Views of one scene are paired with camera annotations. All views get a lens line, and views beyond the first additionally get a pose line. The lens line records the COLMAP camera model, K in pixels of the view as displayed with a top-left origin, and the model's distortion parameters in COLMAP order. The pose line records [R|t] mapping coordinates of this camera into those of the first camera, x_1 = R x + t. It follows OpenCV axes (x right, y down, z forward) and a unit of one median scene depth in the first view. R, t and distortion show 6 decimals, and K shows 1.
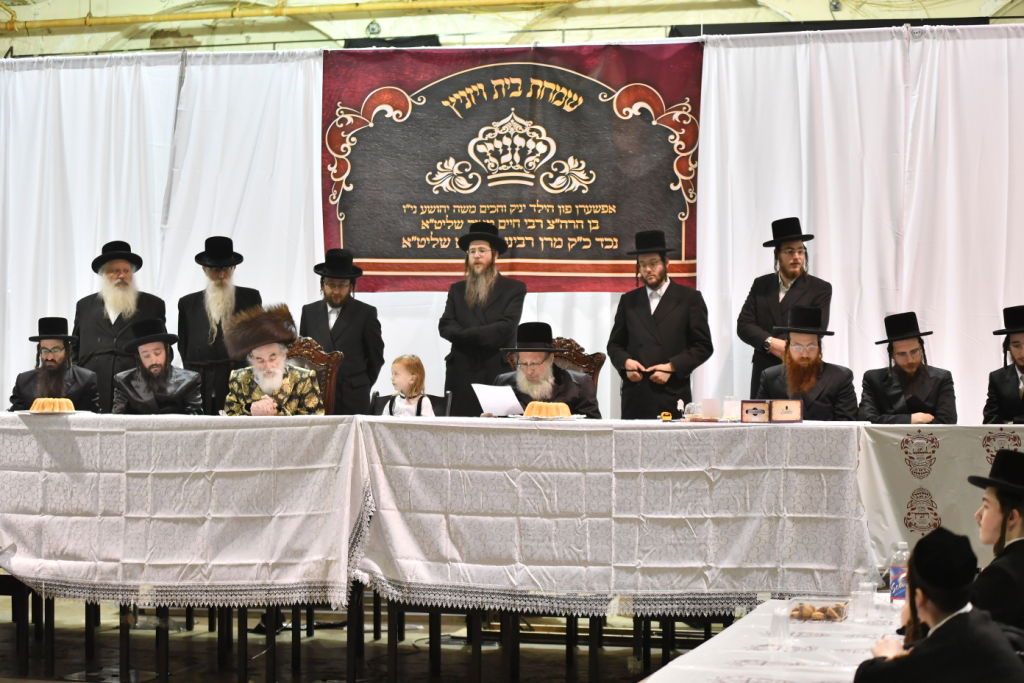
lens RADIAL K [[1971.8, 0, 552.8], [0, 1971.8, 368.8], [0, 0, 1]] dist [-0.230788, 0.000000]
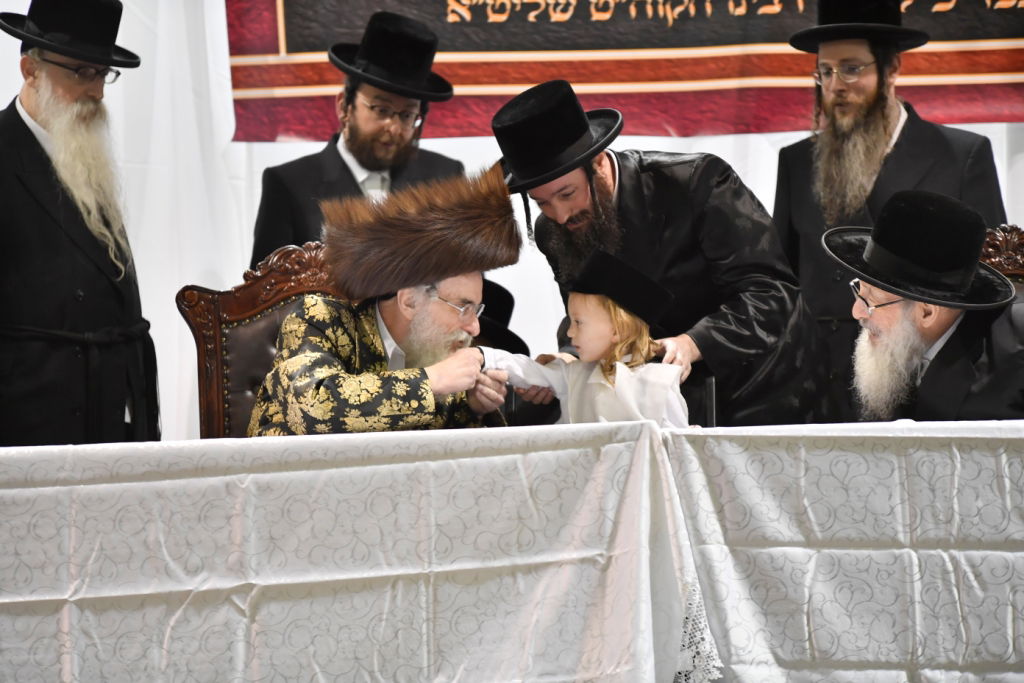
lens RADIAL K [[5258.1, 0, 508.6], [0, 5258.1, 344.3], [0, 0, 1]] dist [2.066524, 0.000000]
pose [[0.984755, -0.025179, 0.172118, -0.297867], [0.029976, 0.999230, -0.025327, 0.033244], [-0.171347, 0.030100, 0.984751, -0.014171]]
